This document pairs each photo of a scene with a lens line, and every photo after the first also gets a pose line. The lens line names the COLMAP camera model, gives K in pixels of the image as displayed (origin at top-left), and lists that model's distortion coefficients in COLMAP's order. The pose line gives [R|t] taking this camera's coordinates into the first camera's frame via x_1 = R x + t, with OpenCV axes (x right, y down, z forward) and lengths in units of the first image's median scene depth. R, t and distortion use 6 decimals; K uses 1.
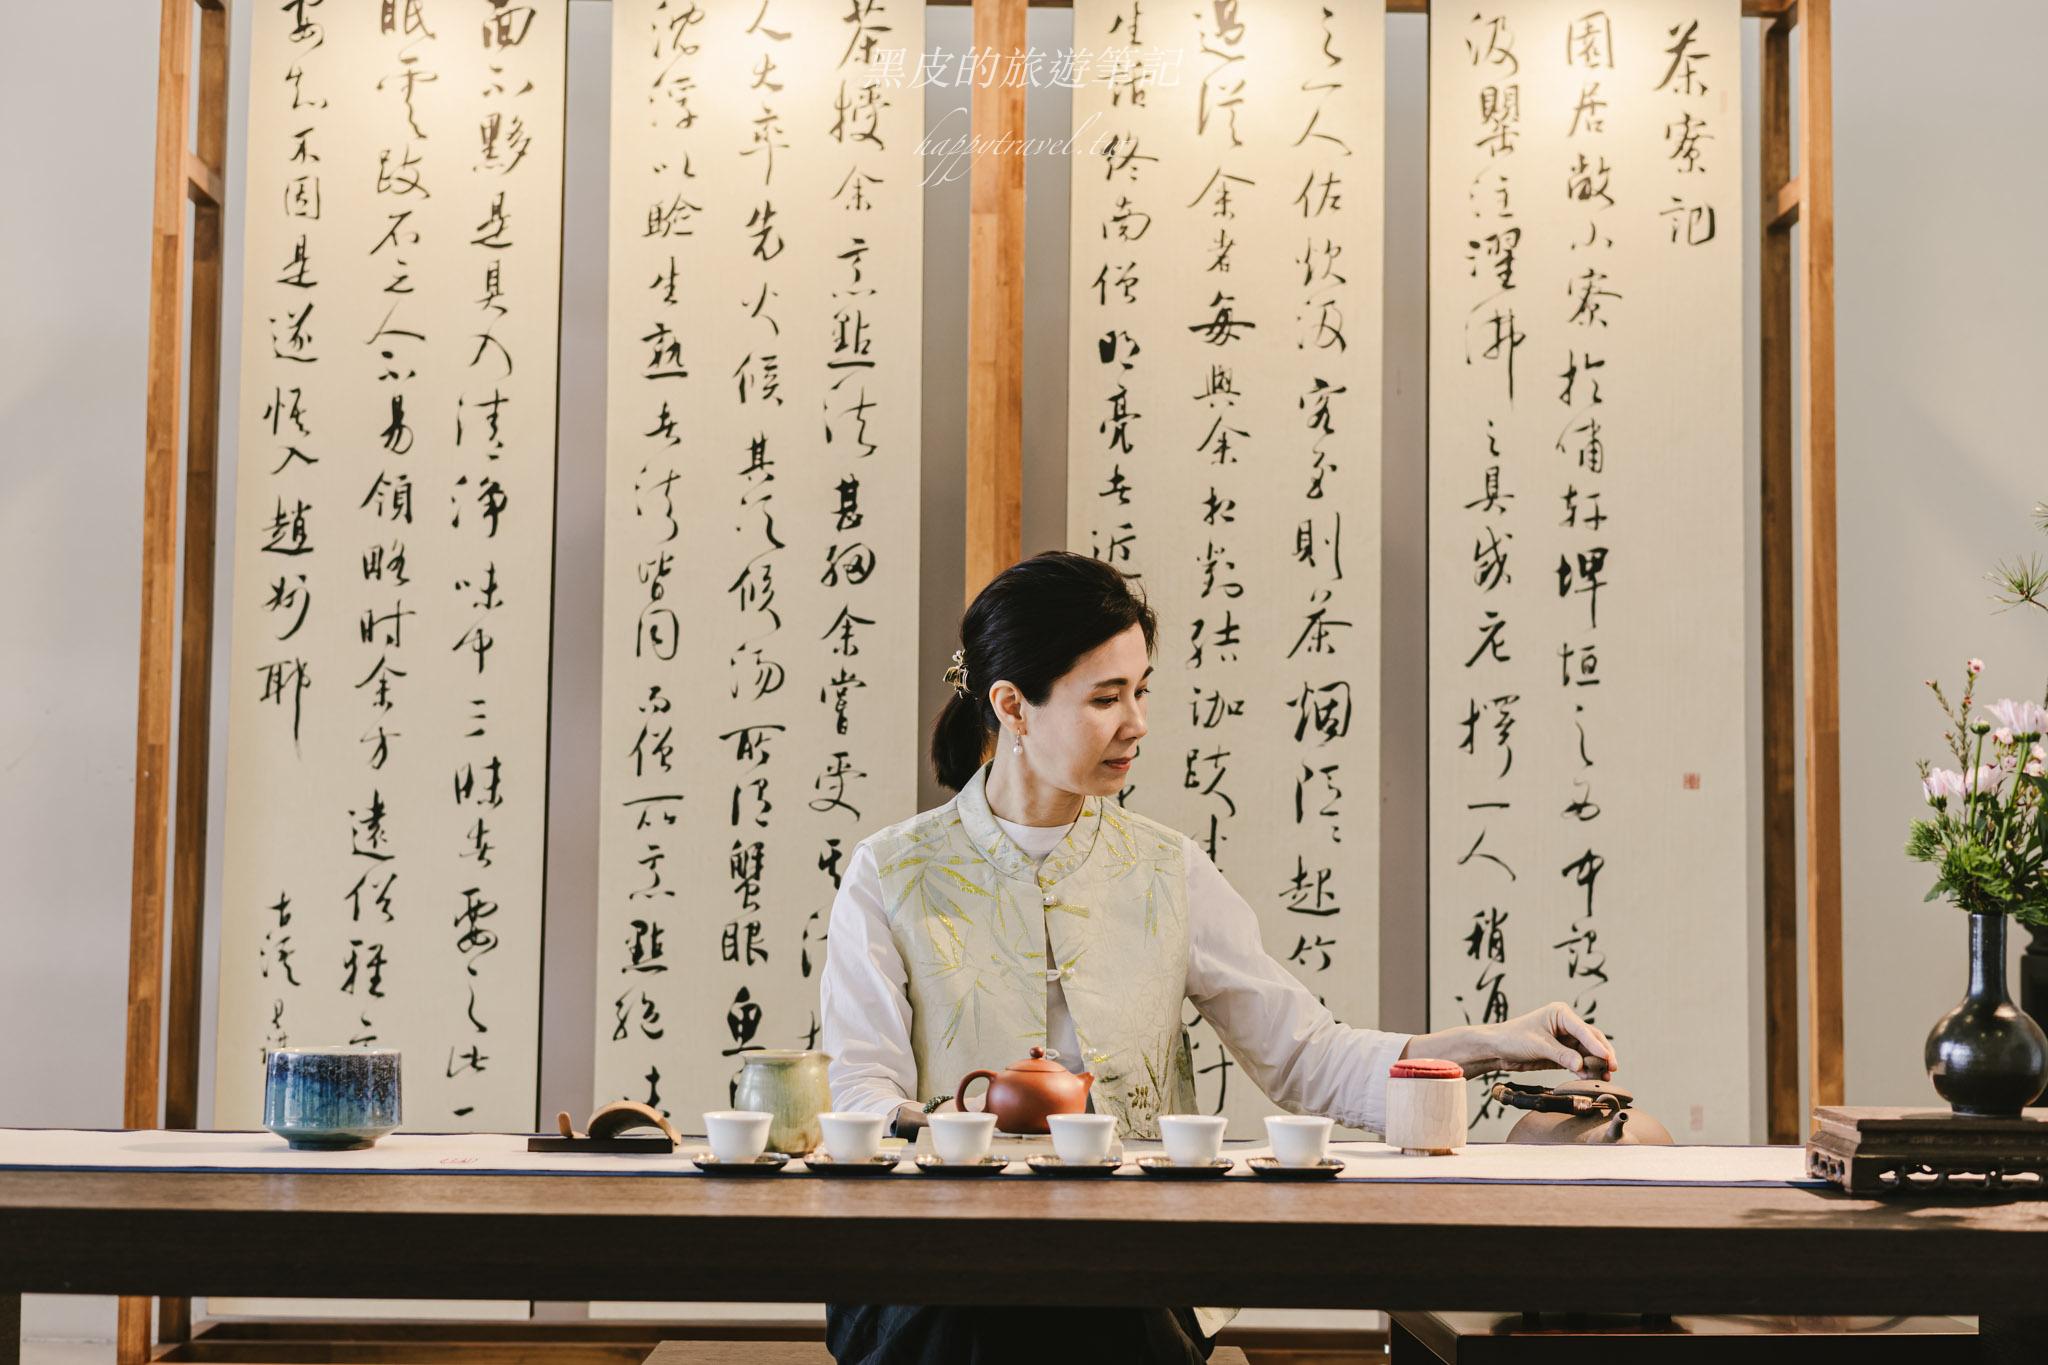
lens RADIAL K [[2973.3, 0, 1009.6], [0, 2973.3, 677.0], [0, 0, 1]] dist [0.049350, 0.000000]
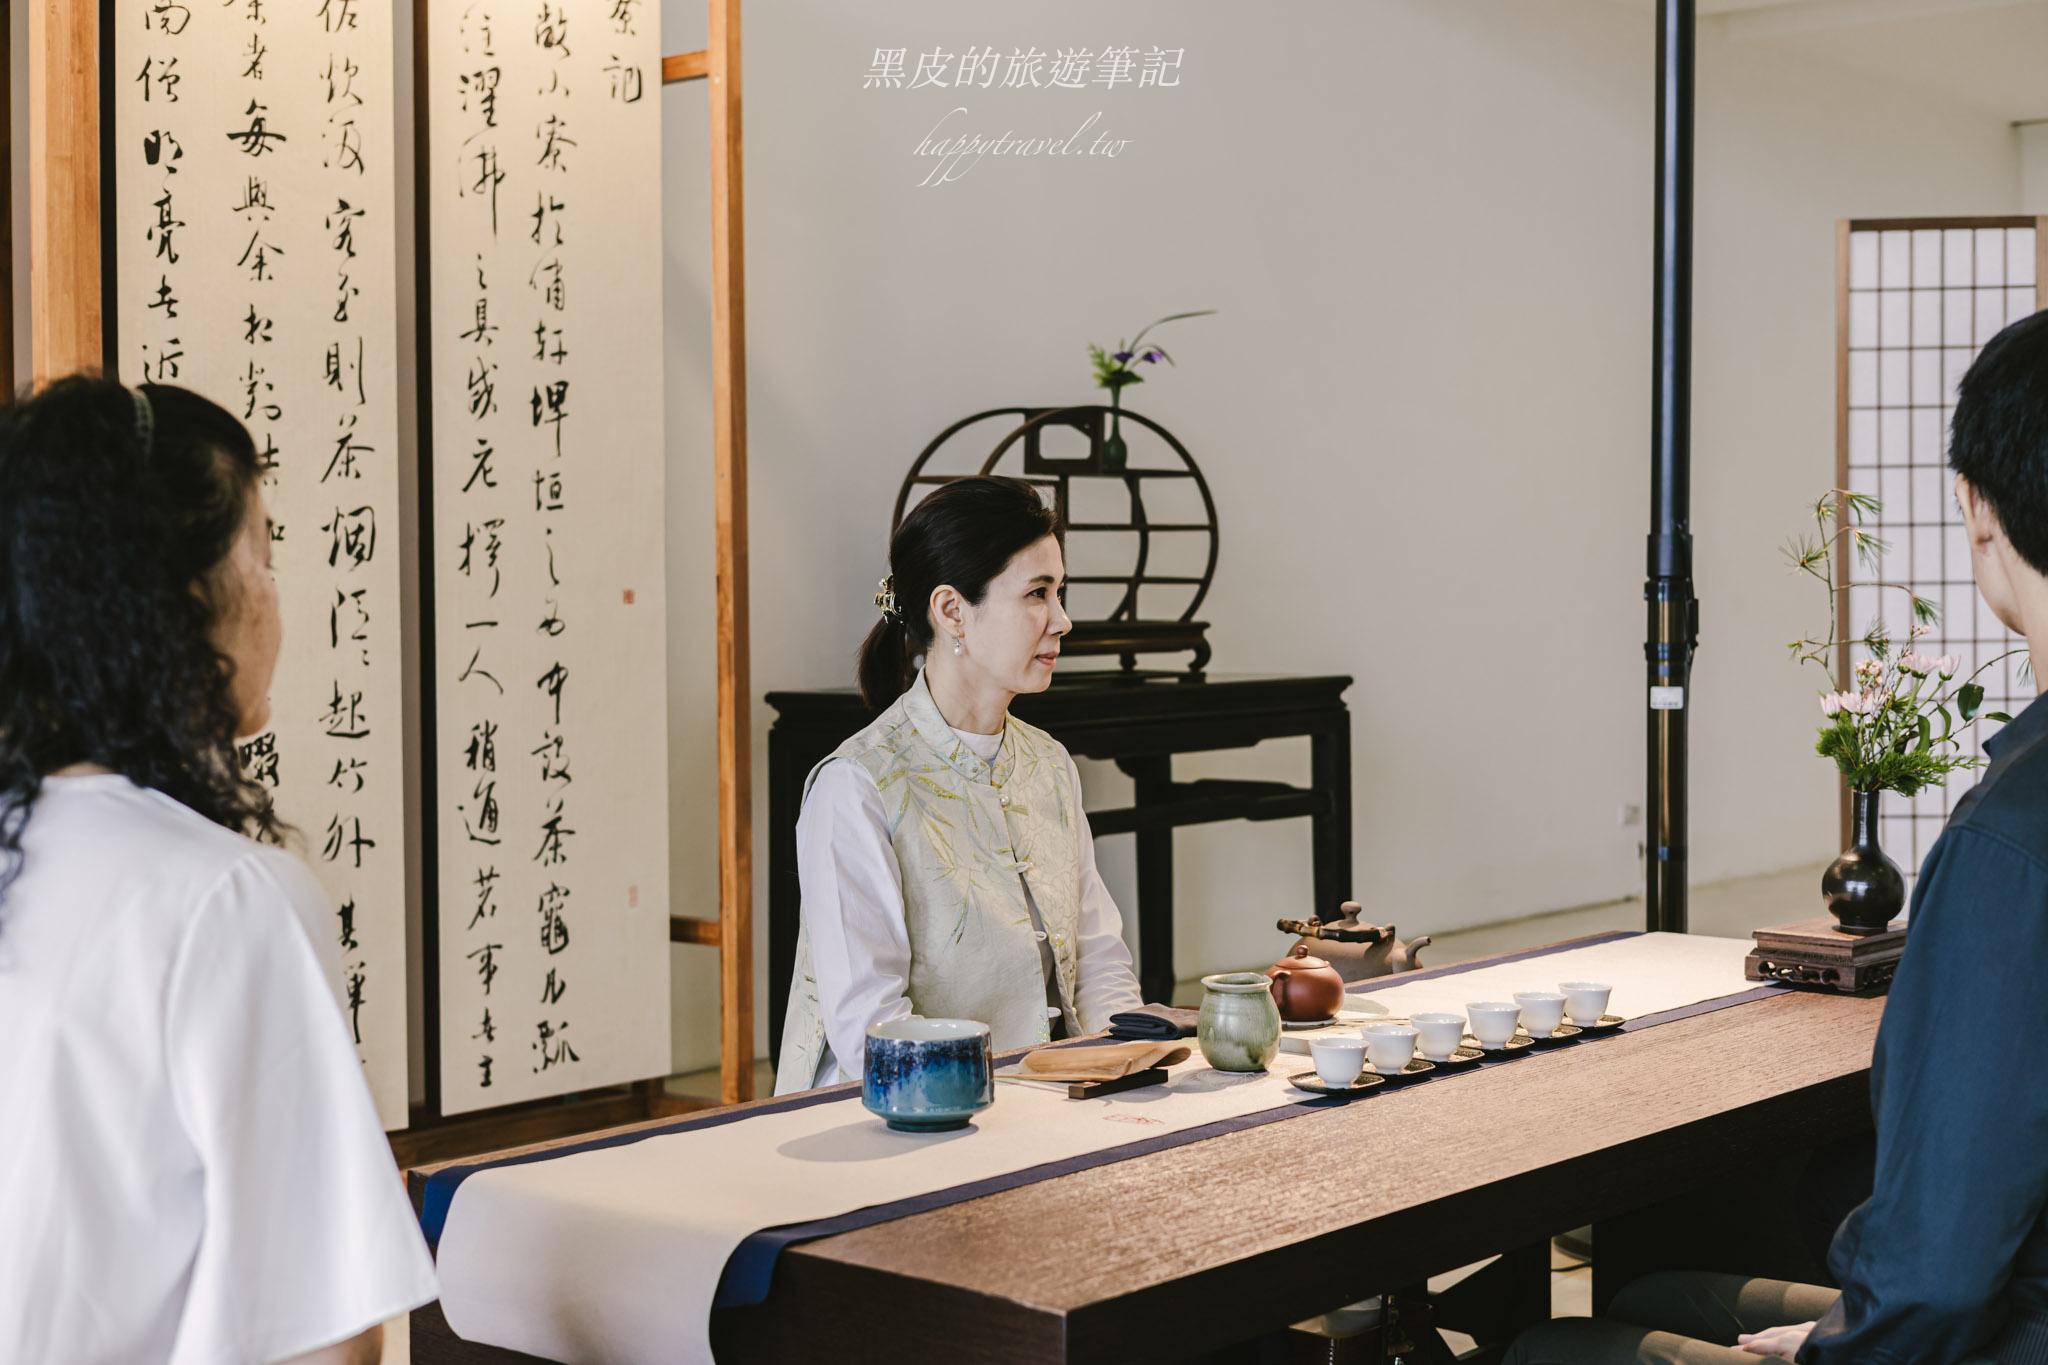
lens RADIAL K [[2973.3, 0, 1079.2], [0, 2973.3, 650.5], [0, 0, 1]] dist [0.049350, 0.000000]
pose [[0.649092, -0.037220, 0.759799, -0.501322], [-0.046199, 0.995030, 0.088210, -0.050135], [-0.759306, -0.092358, 0.644147, 0.158797]]
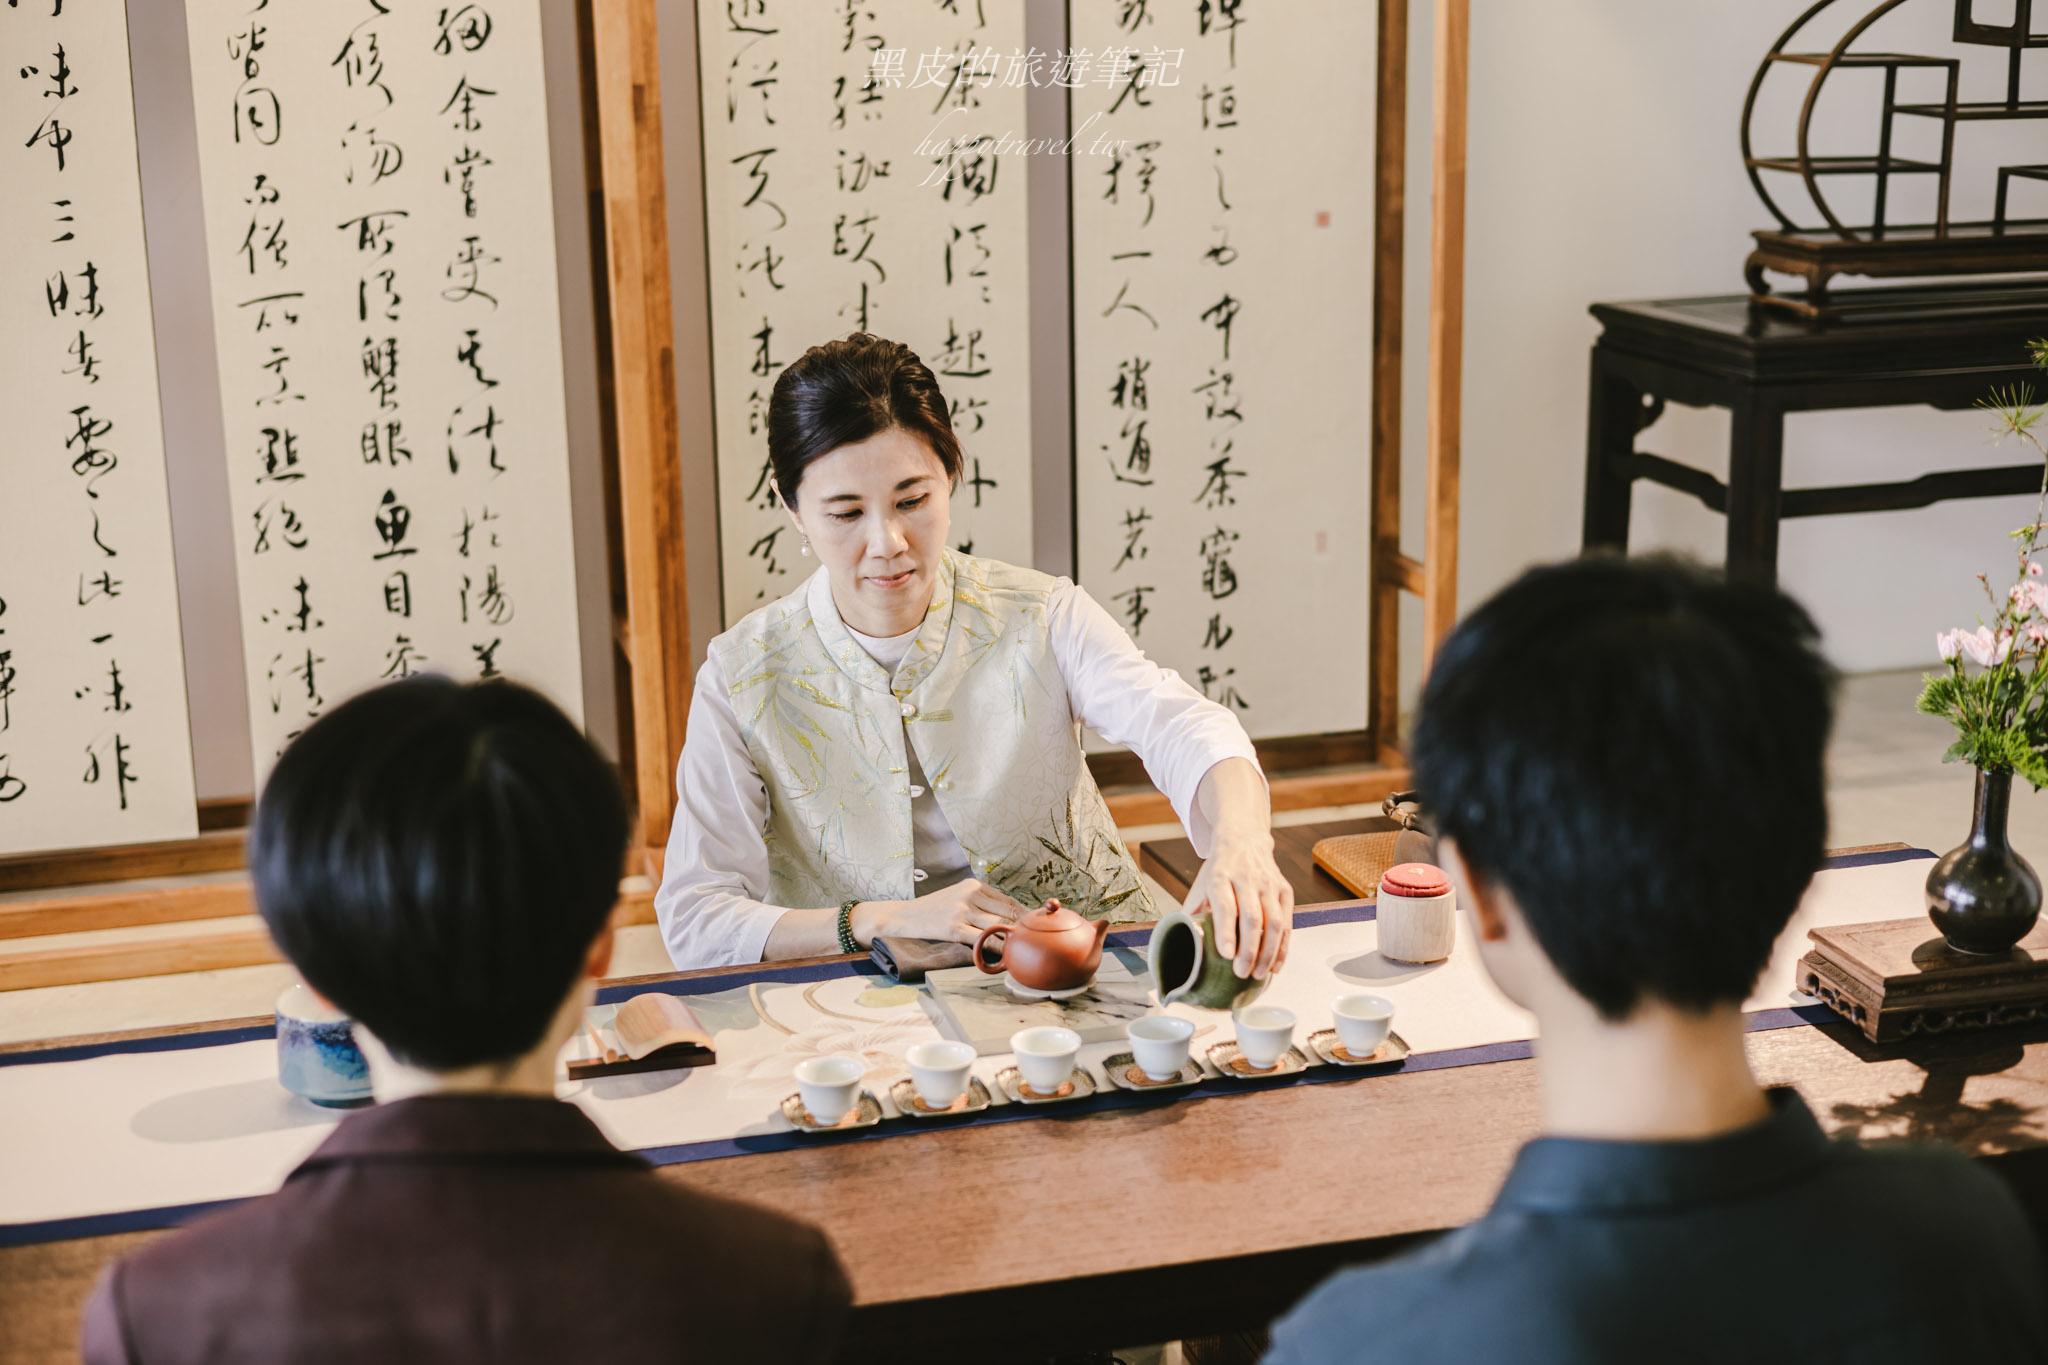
lens RADIAL K [[2973.3, 0, 1004.2], [0, 2973.3, 722.6], [0, 0, 1]] dist [0.049350, 0.000000]
pose [[0.967868, -0.093181, 0.233555, -0.127810], [0.009999, 0.942334, 0.334524, -0.143057], [-0.251258, -0.321439, 0.912987, 0.048256]]
